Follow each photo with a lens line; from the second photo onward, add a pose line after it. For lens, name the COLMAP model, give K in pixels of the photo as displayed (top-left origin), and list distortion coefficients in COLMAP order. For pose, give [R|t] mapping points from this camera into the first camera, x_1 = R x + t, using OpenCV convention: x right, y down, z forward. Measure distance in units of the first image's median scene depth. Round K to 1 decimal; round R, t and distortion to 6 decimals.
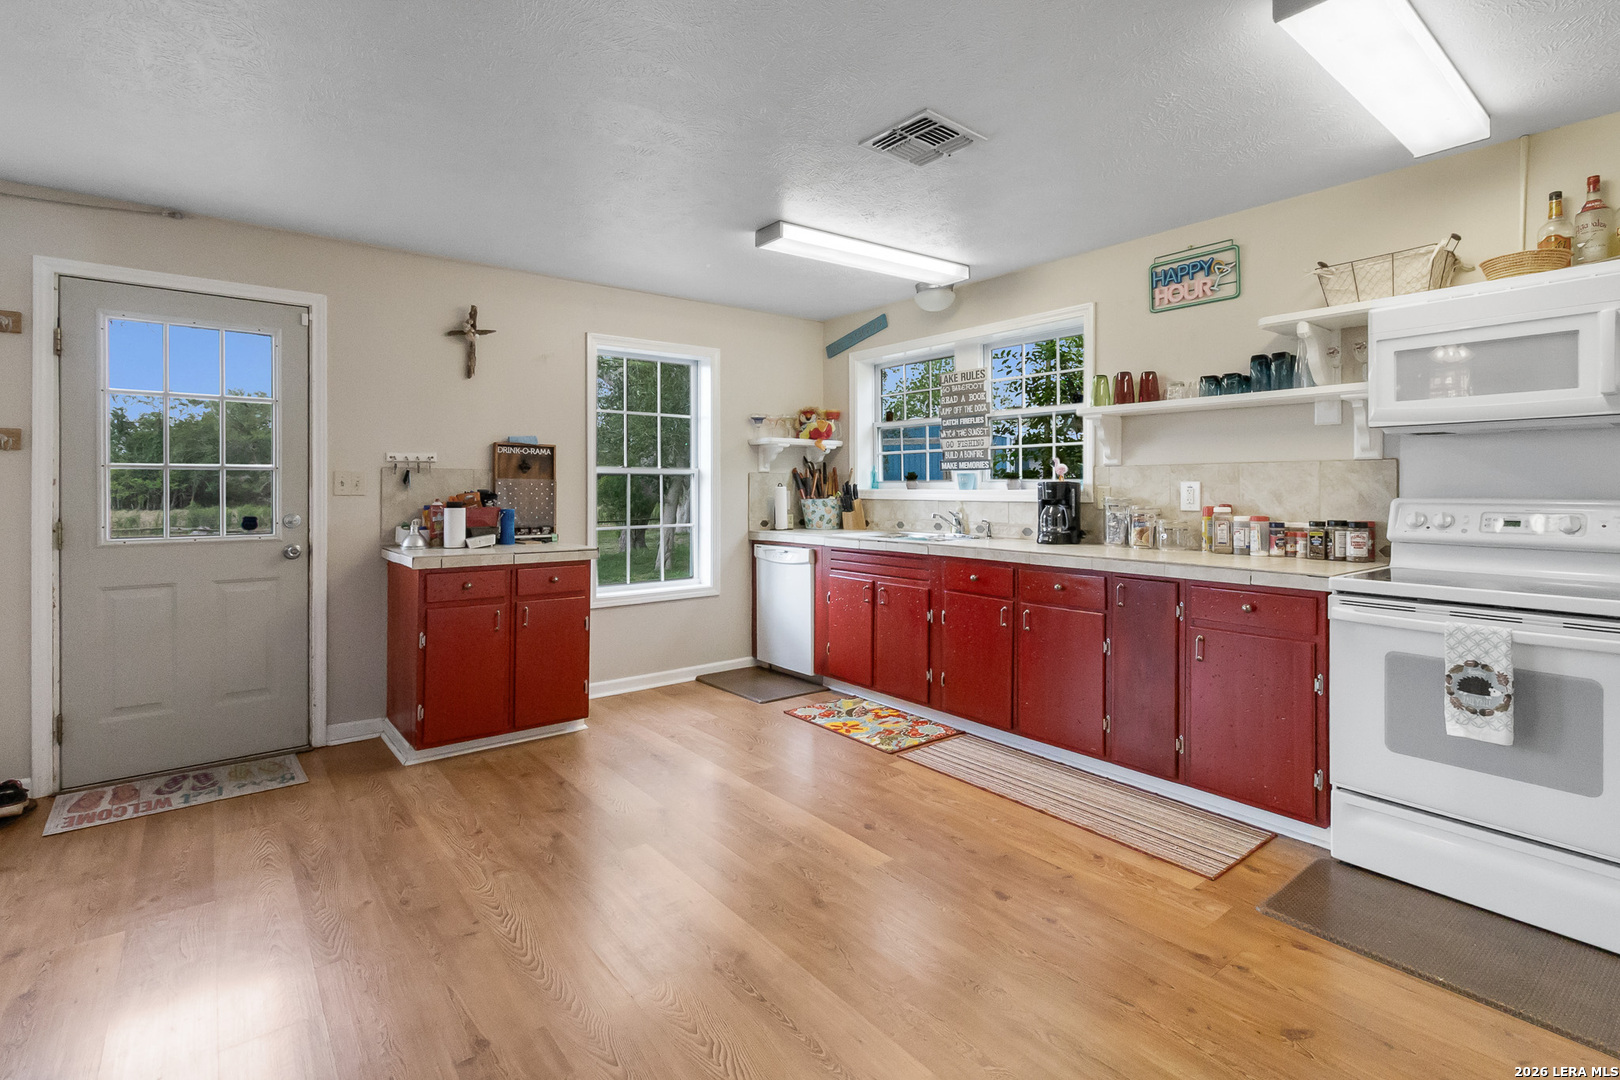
lens RADIAL K [[770.4, 0, 812.5], [0, 770.4, 485.9], [0, 0, 1]] dist [0.000479, 0.000406]
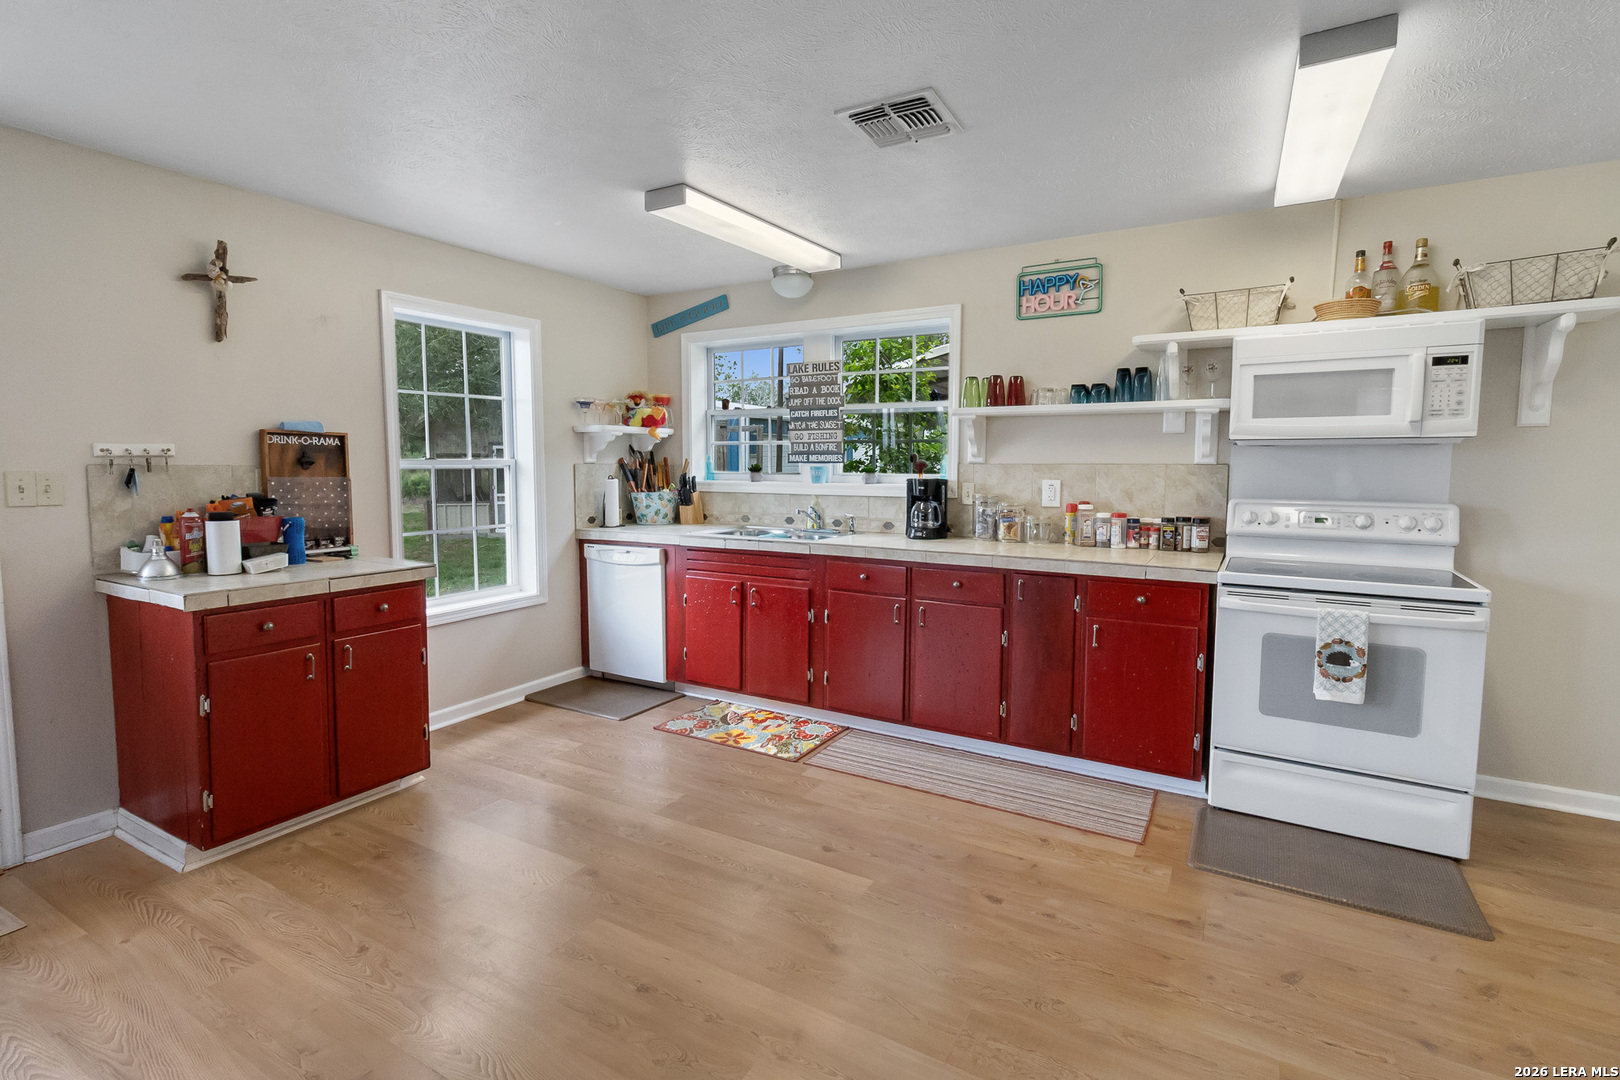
lens RADIAL K [[758.9, 0, 812.3], [0, 758.9, 518.3], [0, 0, 1]] dist [0.001154, 0.000178]
pose [[0.929657, -0.026337, 0.367483, -0.217798], [-0.002763, 0.996915, 0.078439, -0.034511], [-0.368415, -0.073937, 0.926717, 0.120518]]
